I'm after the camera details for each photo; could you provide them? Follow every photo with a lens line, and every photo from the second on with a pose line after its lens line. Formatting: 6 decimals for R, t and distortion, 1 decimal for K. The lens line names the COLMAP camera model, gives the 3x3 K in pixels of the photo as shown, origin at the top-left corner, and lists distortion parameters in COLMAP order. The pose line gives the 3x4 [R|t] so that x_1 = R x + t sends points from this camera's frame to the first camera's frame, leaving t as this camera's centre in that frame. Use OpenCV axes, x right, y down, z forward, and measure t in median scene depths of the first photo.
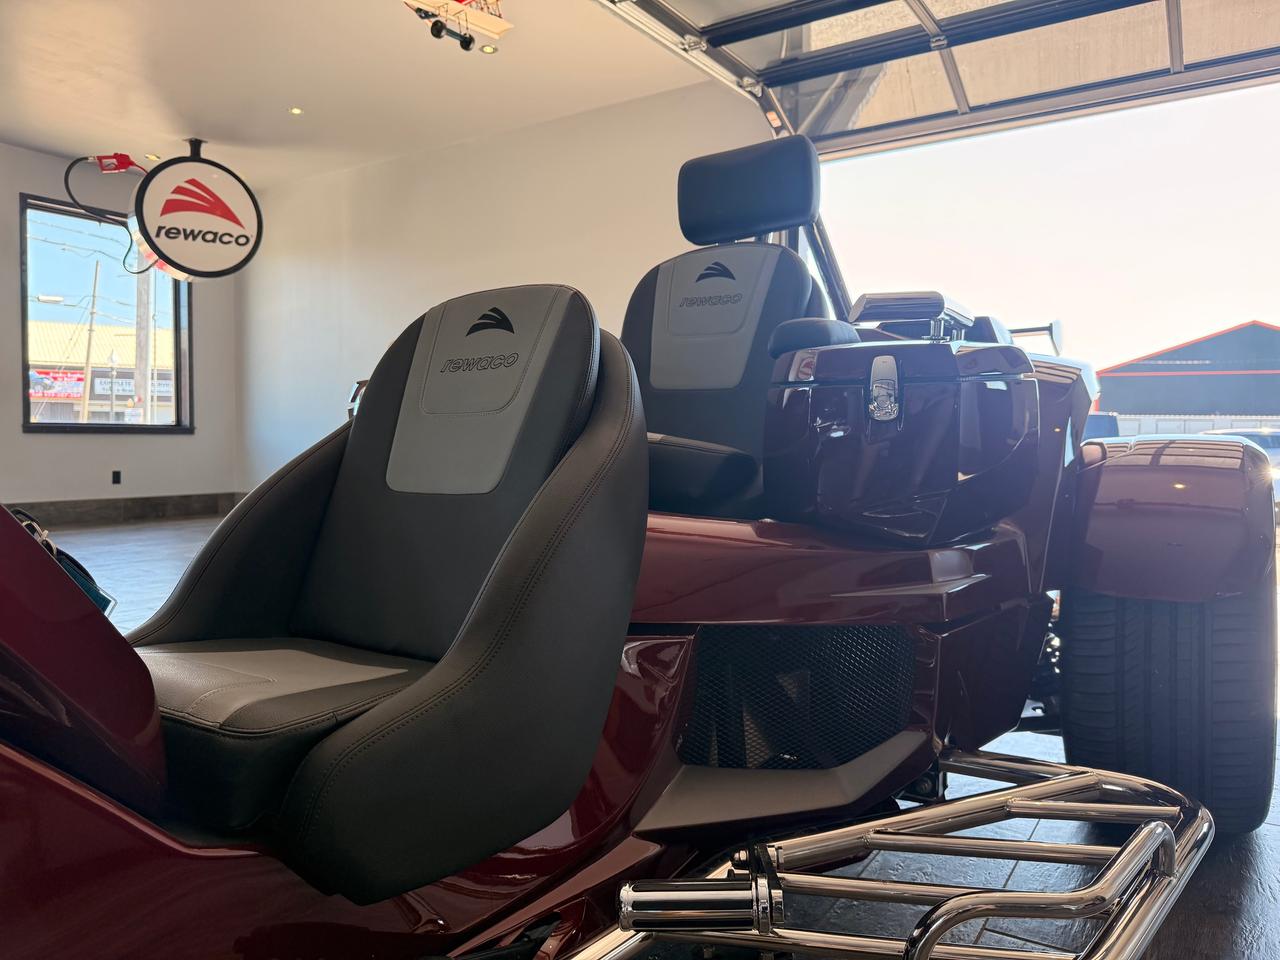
lens RADIAL K [[921.6, 0, 644.6], [0, 921.6, 495.7], [0, 0, 1]] dist [-0.004661, -0.006311]
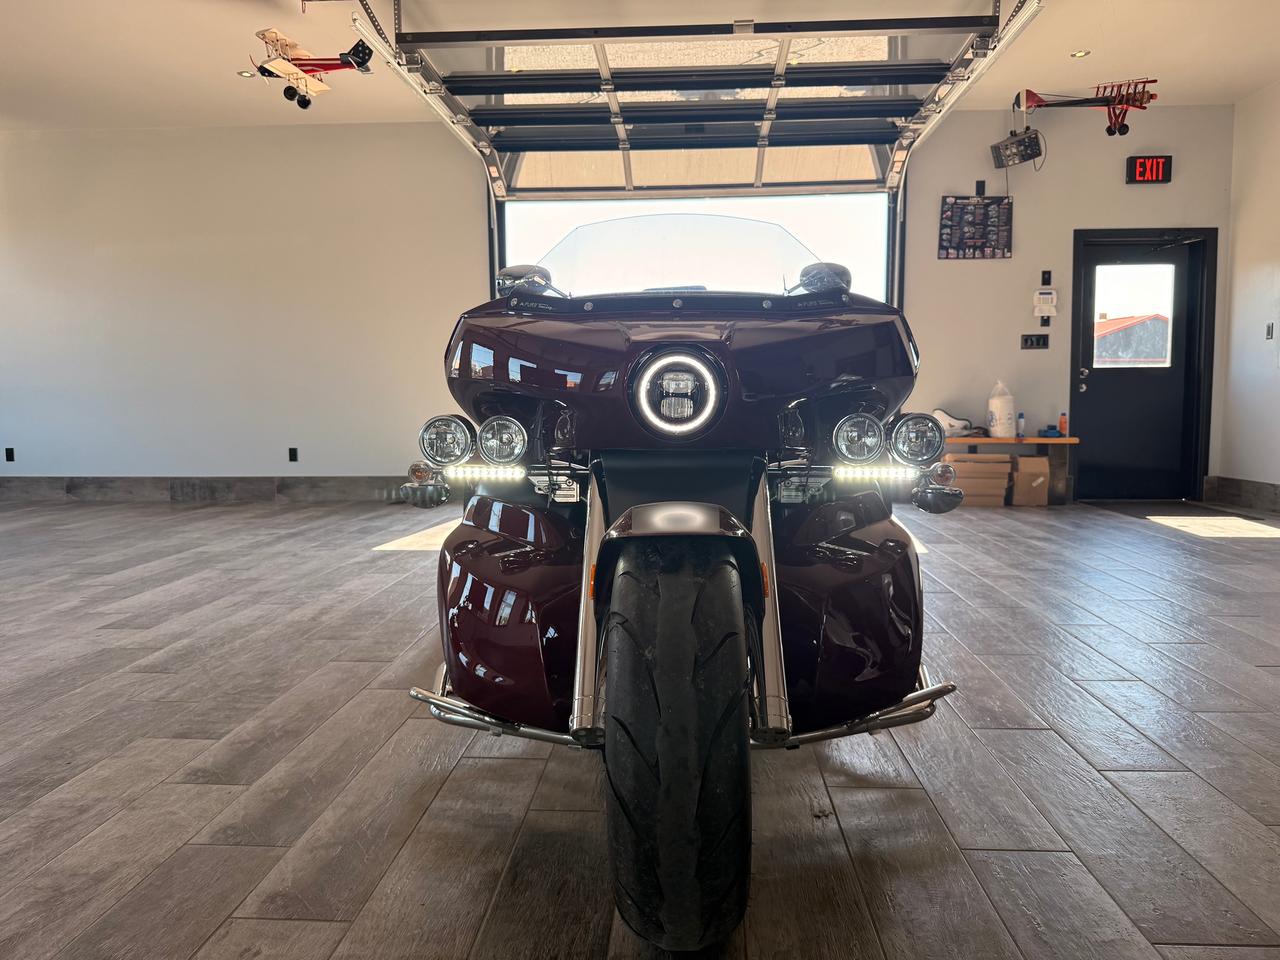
lens RADIAL K [[888.2, 0, 640.0], [0, 888.2, 480.0], [0, 0, 1]] dist [-0.000802, 0.000773]
pose [[0.869216, -0.051850, 0.491706, -0.240454], [0.038256, 0.998558, 0.037670, -0.002025], [-0.492950, -0.013933, 0.869946, -0.167995]]
